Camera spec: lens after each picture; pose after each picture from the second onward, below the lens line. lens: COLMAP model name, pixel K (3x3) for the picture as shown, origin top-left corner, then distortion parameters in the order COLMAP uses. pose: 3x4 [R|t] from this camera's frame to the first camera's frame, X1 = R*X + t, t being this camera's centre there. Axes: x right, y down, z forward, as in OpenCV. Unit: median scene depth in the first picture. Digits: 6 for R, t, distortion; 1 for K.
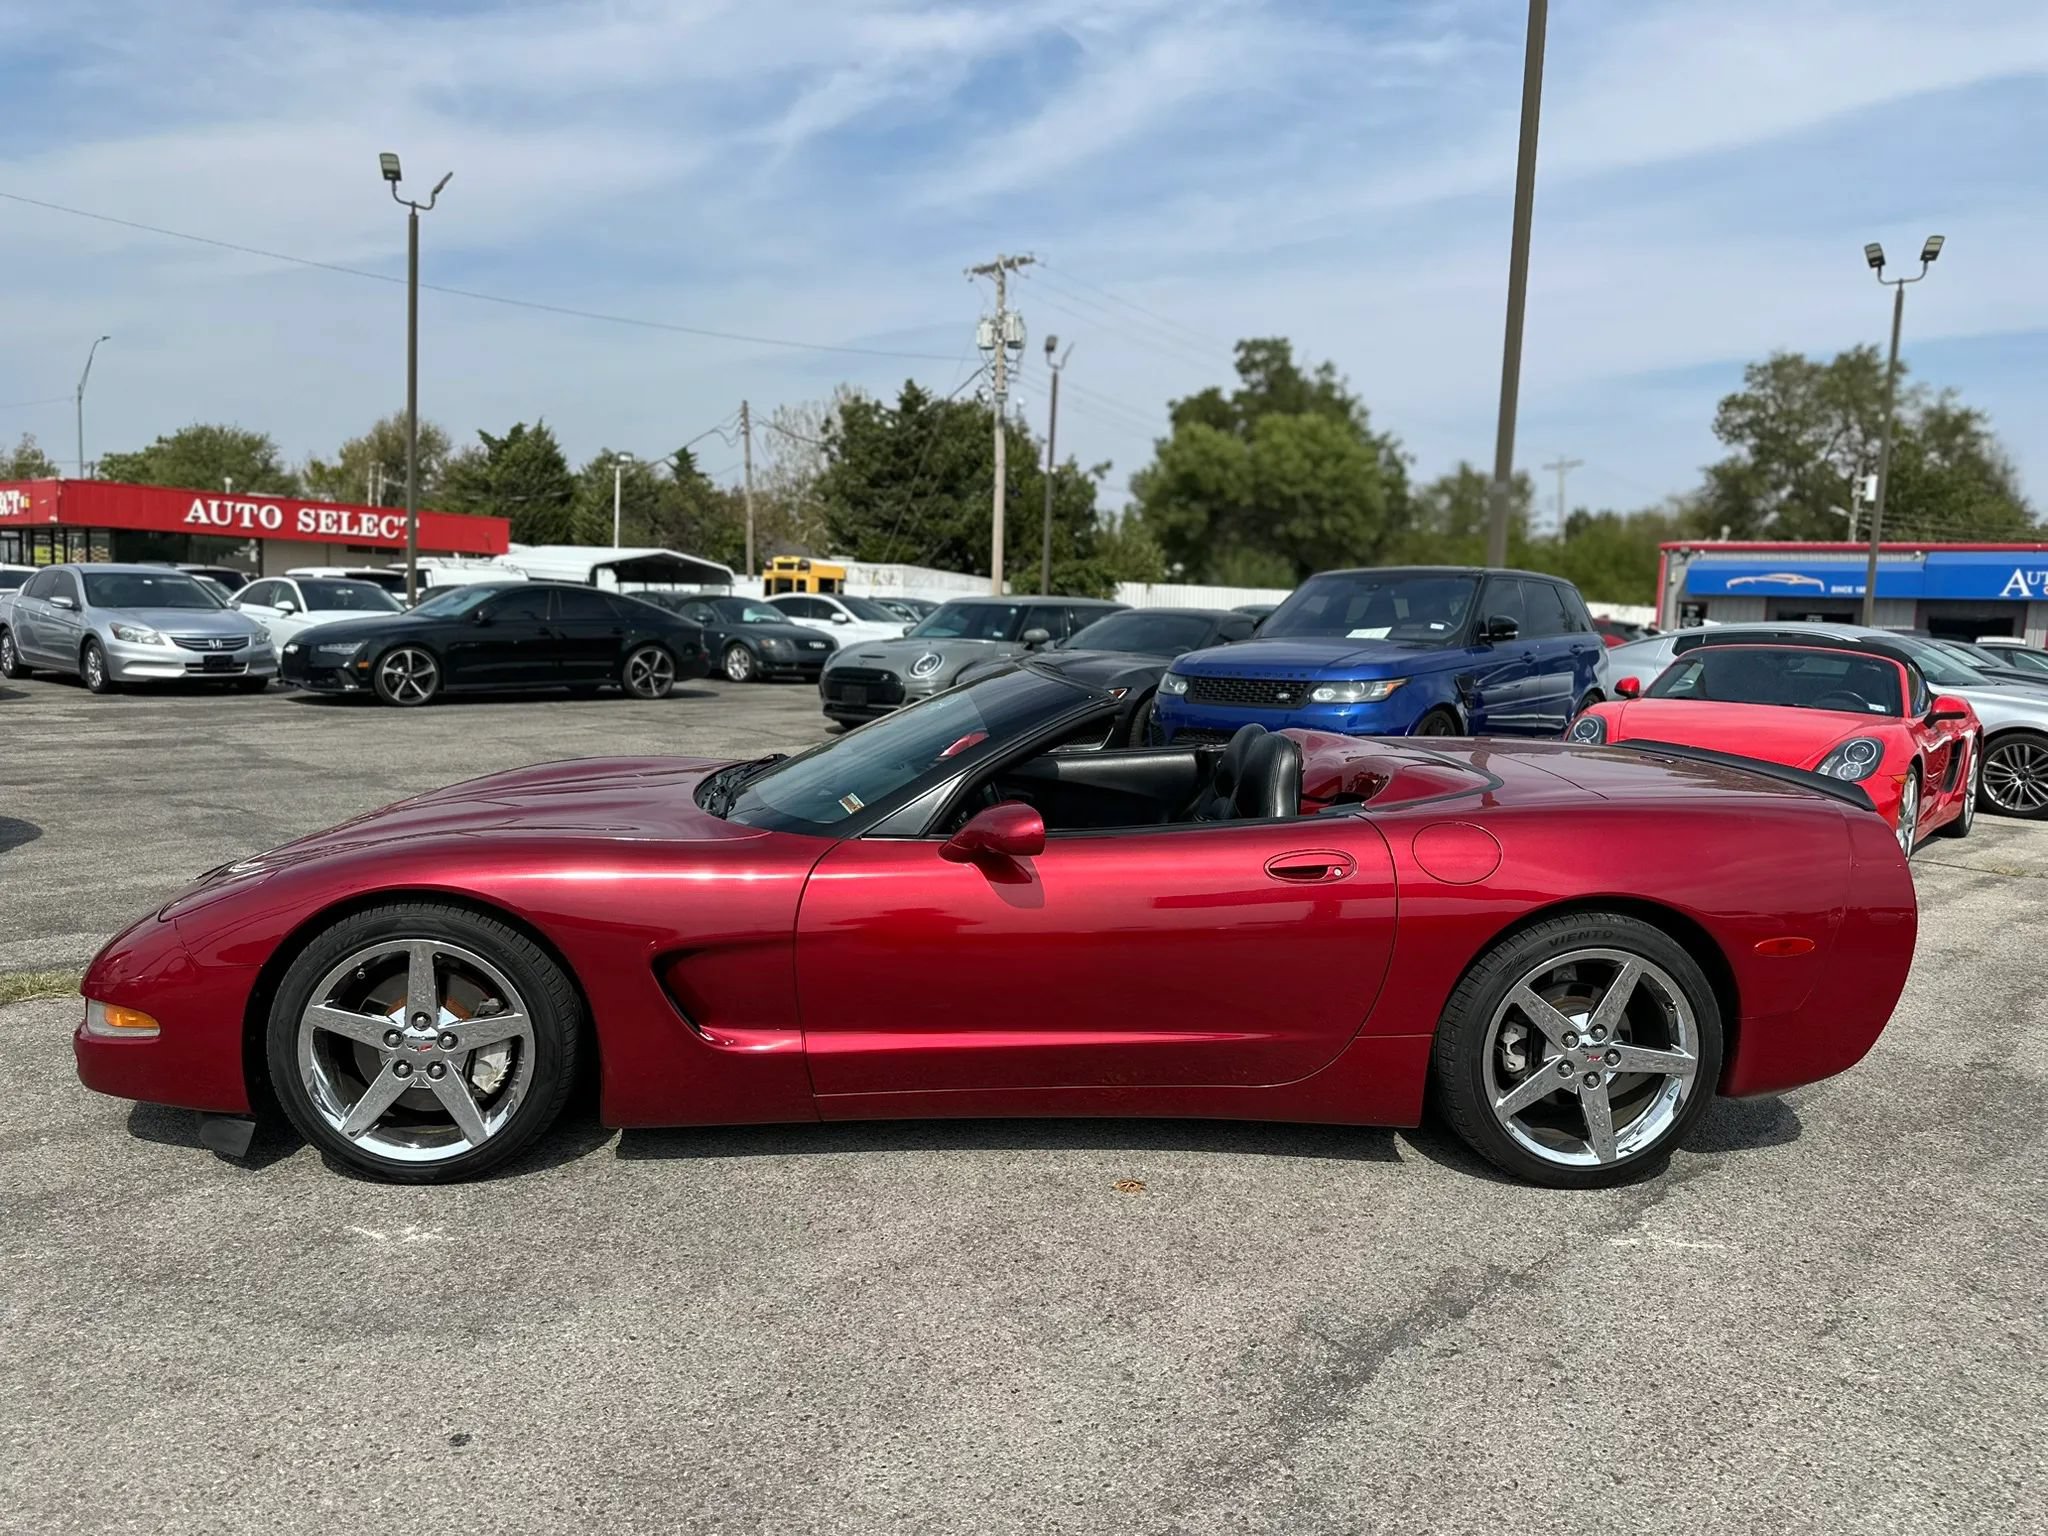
lens RADIAL K [[1438.9, 0, 1026.7], [0, 1438.9, 760.8], [0, 0, 1]] dist [0.050837, -0.073698]
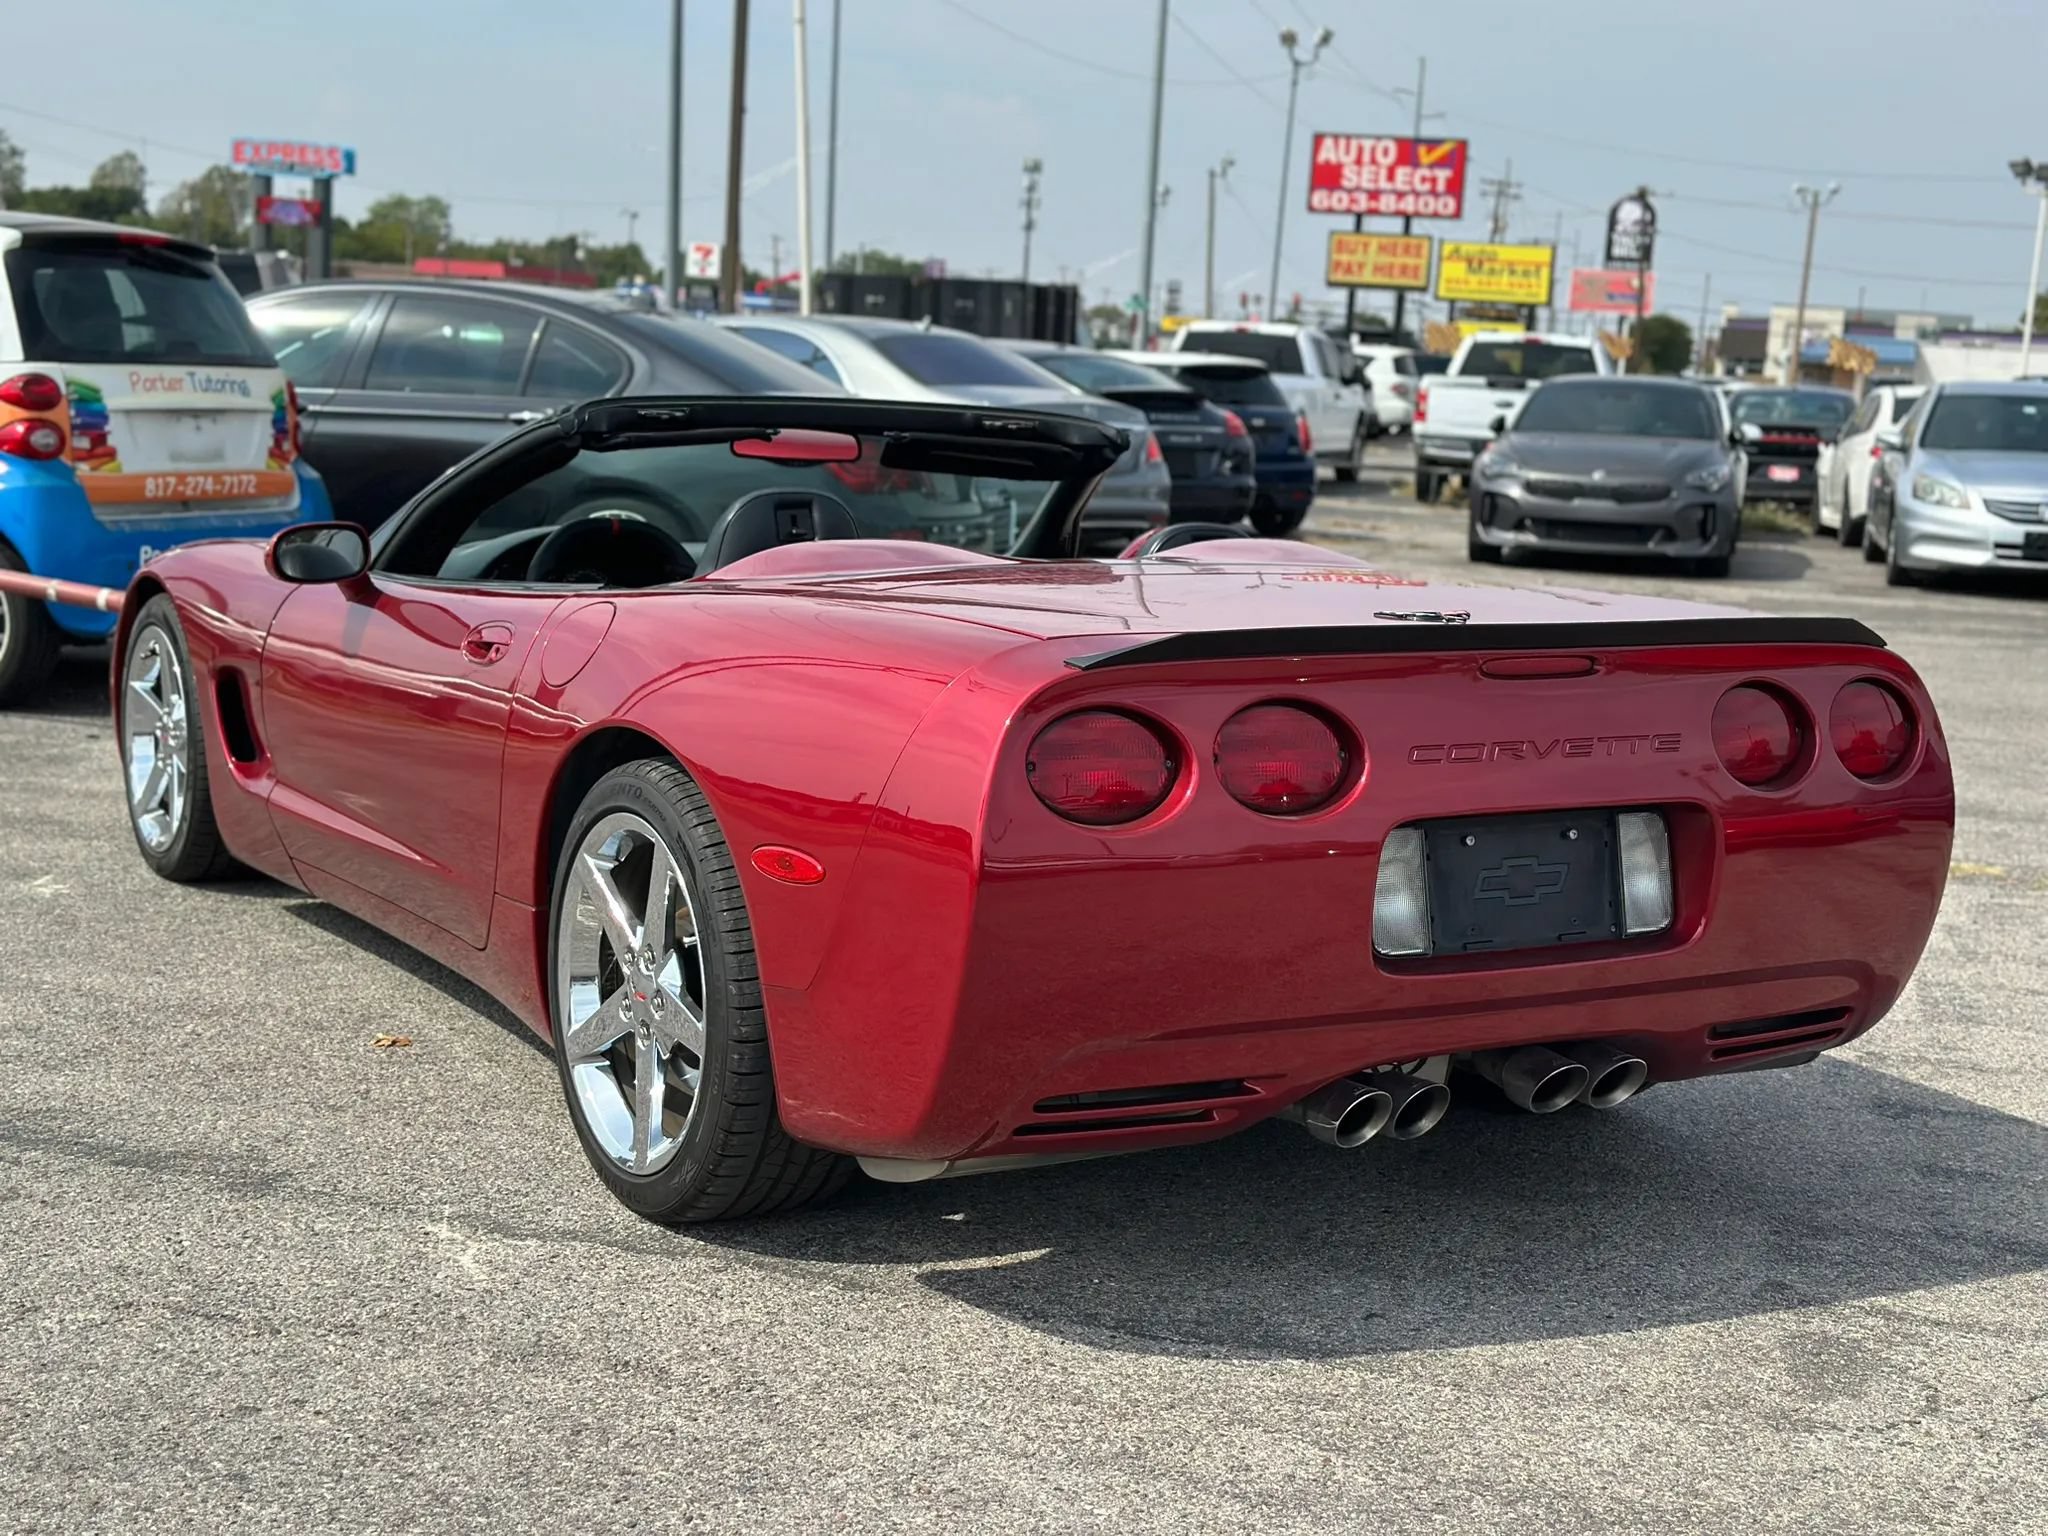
lens RADIAL K [[2837.1, 0, 1046.1], [0, 2837.1, 764.3], [0, 0, 1]] dist [0.100173, -0.031508]
pose [[0.448818, 0.115942, -0.886070, 0.505503], [-0.132710, 0.989200, 0.062215, 0.003266], [0.883714, 0.089667, 0.459357, 0.195826]]
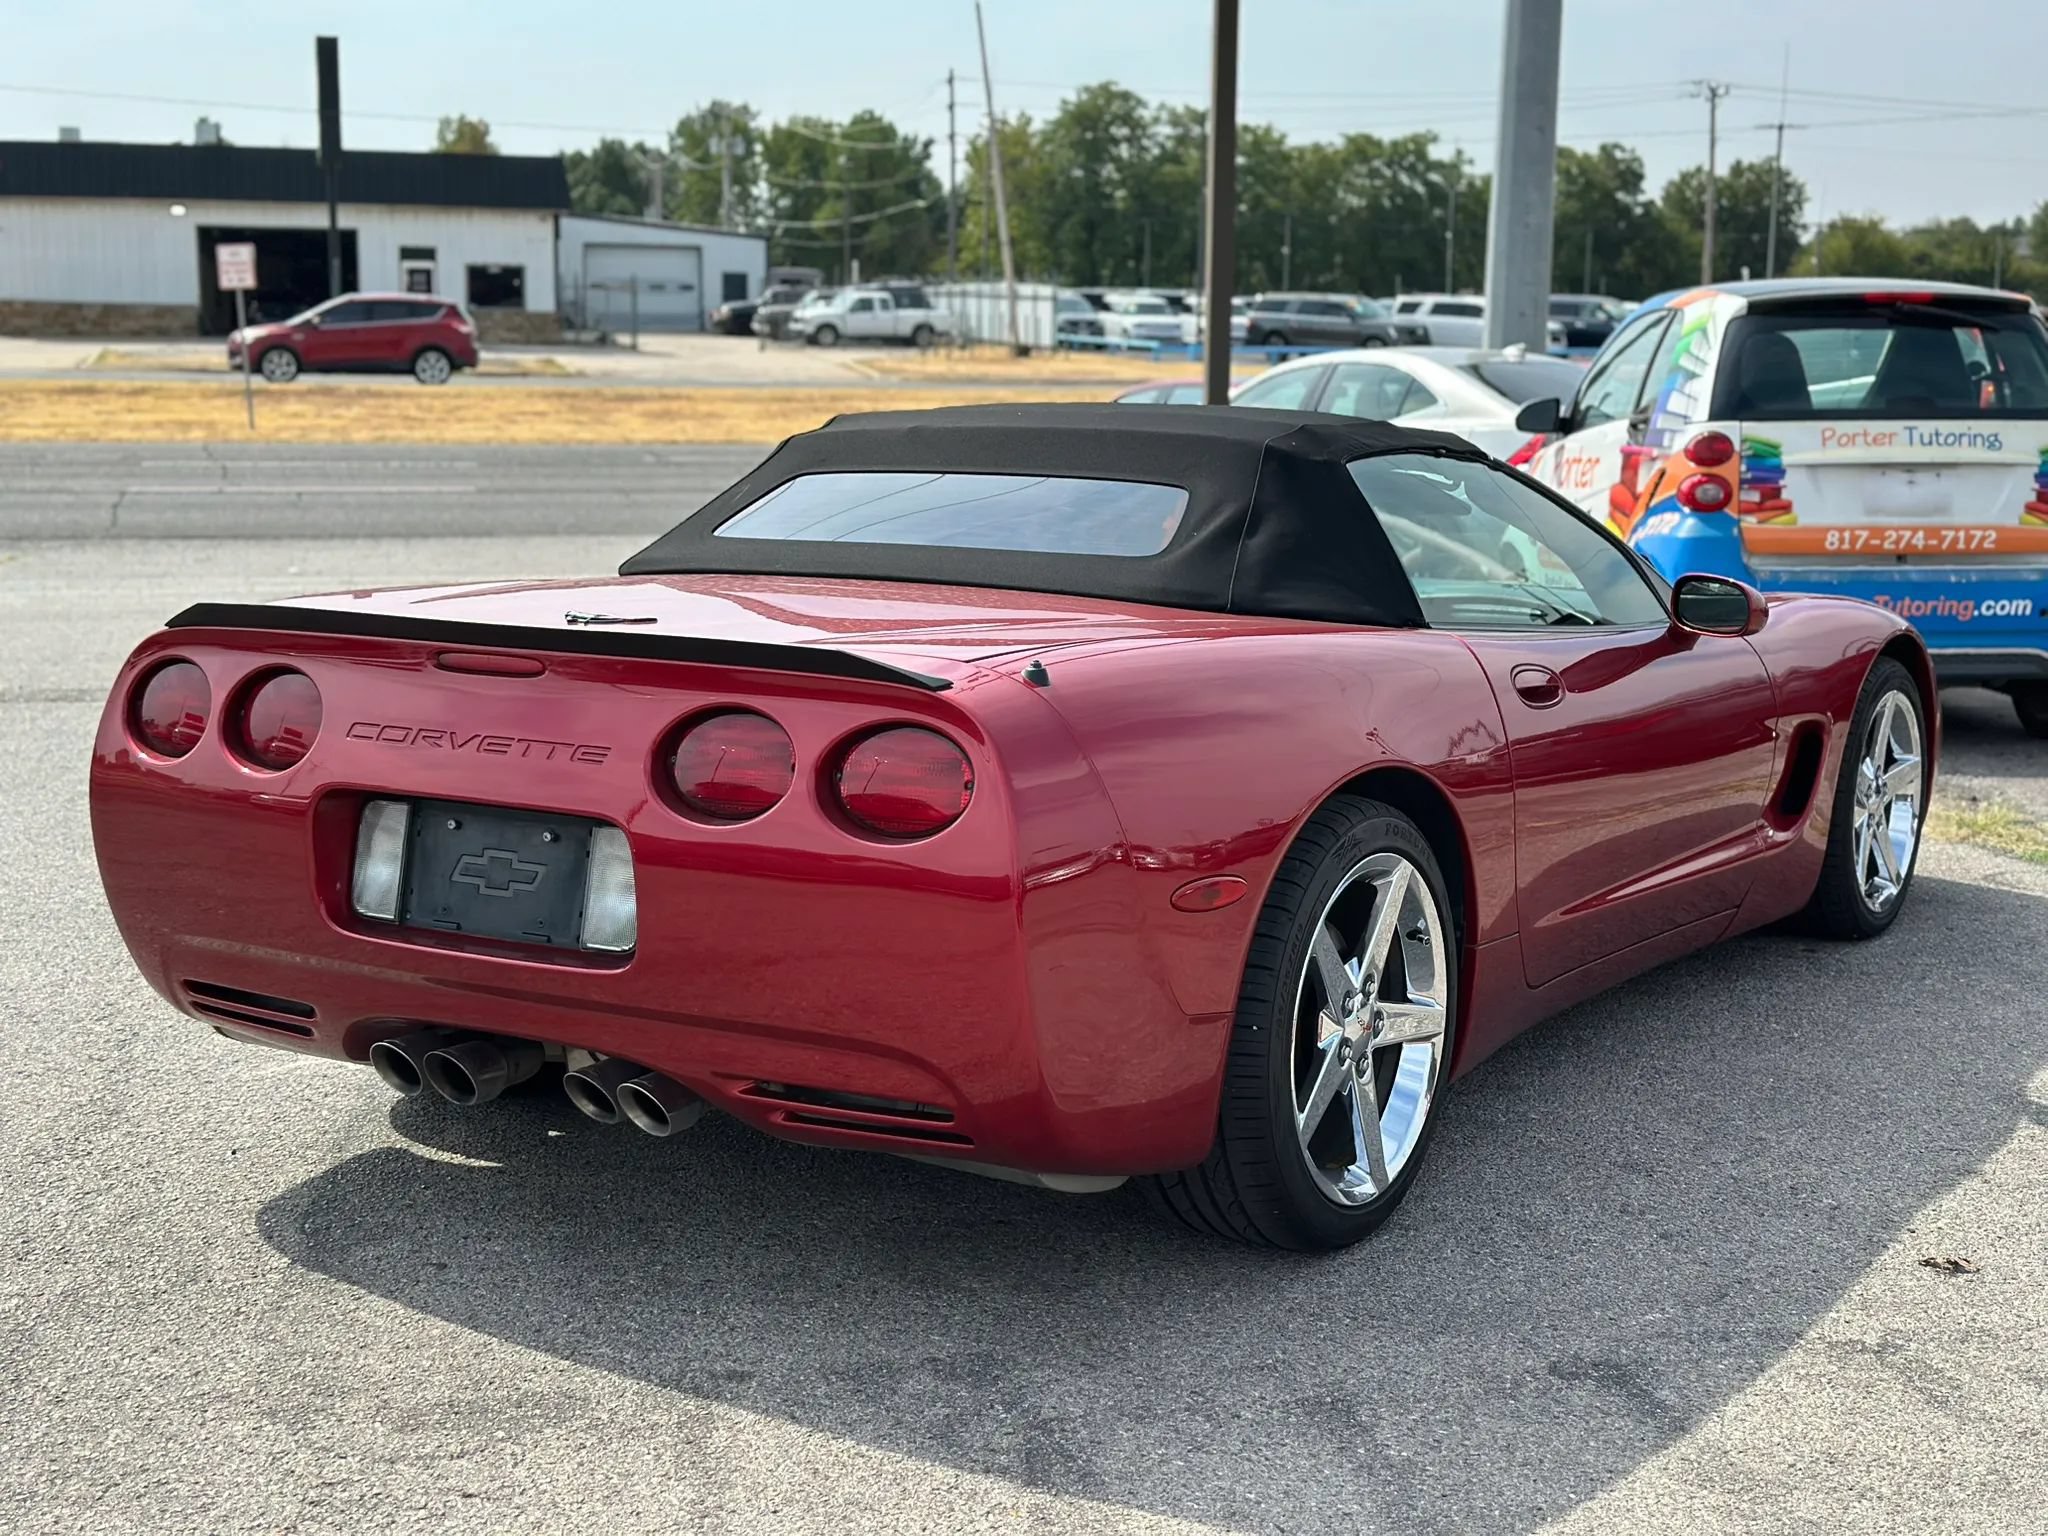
lens RADIAL K [[2845.6, 0, 1035.5], [0, 2845.6, 727.7], [0, 0, 1]] dist [0.107488, -0.029153]
pose [[-0.601327, 0.069535, -0.795972, 0.465383], [-0.116359, 0.977964, 0.173339, -0.061231], [0.790485, 0.196852, -0.579985, 0.703021]]
